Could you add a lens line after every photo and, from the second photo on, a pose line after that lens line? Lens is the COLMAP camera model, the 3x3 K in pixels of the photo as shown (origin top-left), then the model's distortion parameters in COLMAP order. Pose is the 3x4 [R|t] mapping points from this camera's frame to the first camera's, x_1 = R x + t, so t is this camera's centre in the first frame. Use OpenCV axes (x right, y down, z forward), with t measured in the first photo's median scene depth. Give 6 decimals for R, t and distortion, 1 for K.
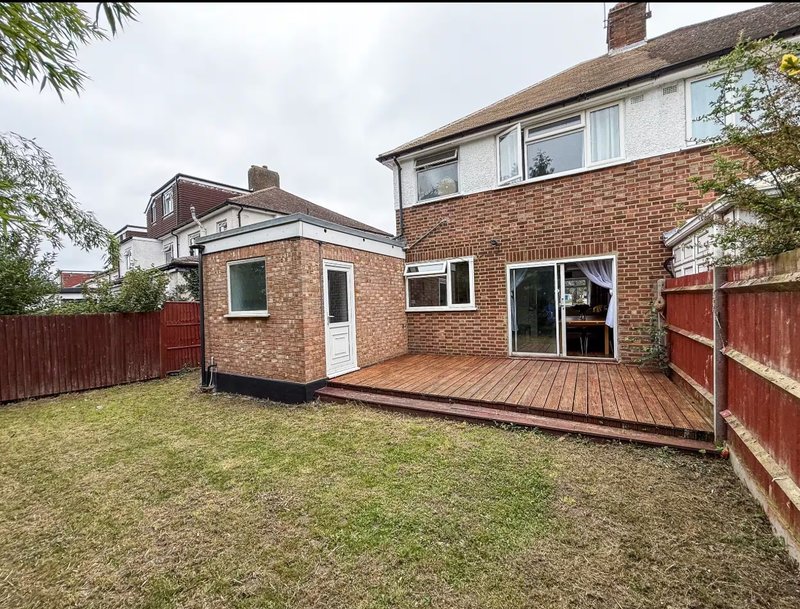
lens RADIAL K [[323.8, 0, 400.3], [0, 323.8, 307.9], [0, 0, 1]] dist [0.003881, 0.000142]
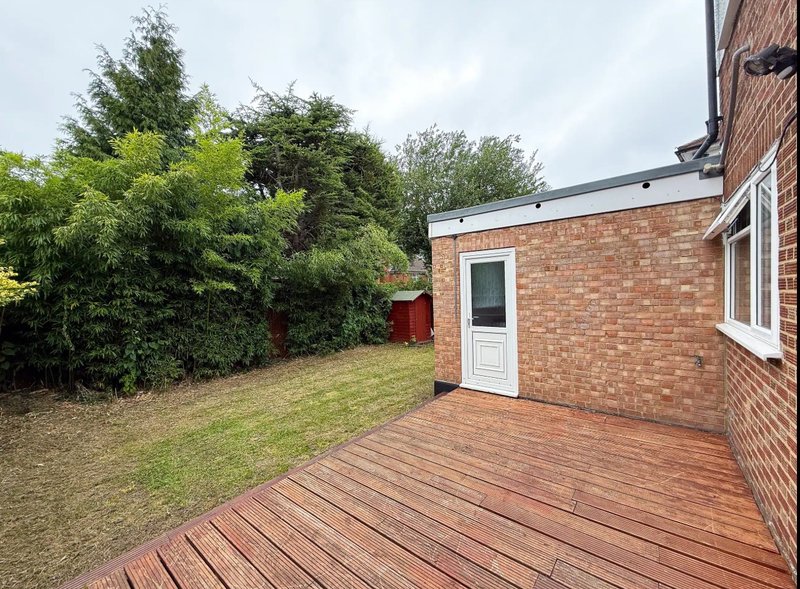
lens RADIAL K [[321.0, 0, 401.3], [0, 321.0, 296.0], [0, 0, 1]] dist [0.001532, 0.000015]
pose [[-0.146077, 0.048755, -0.988071, 0.600910], [0.019707, 0.998730, 0.046368, -0.069622], [0.989077, -0.012699, -0.146852, 0.870438]]
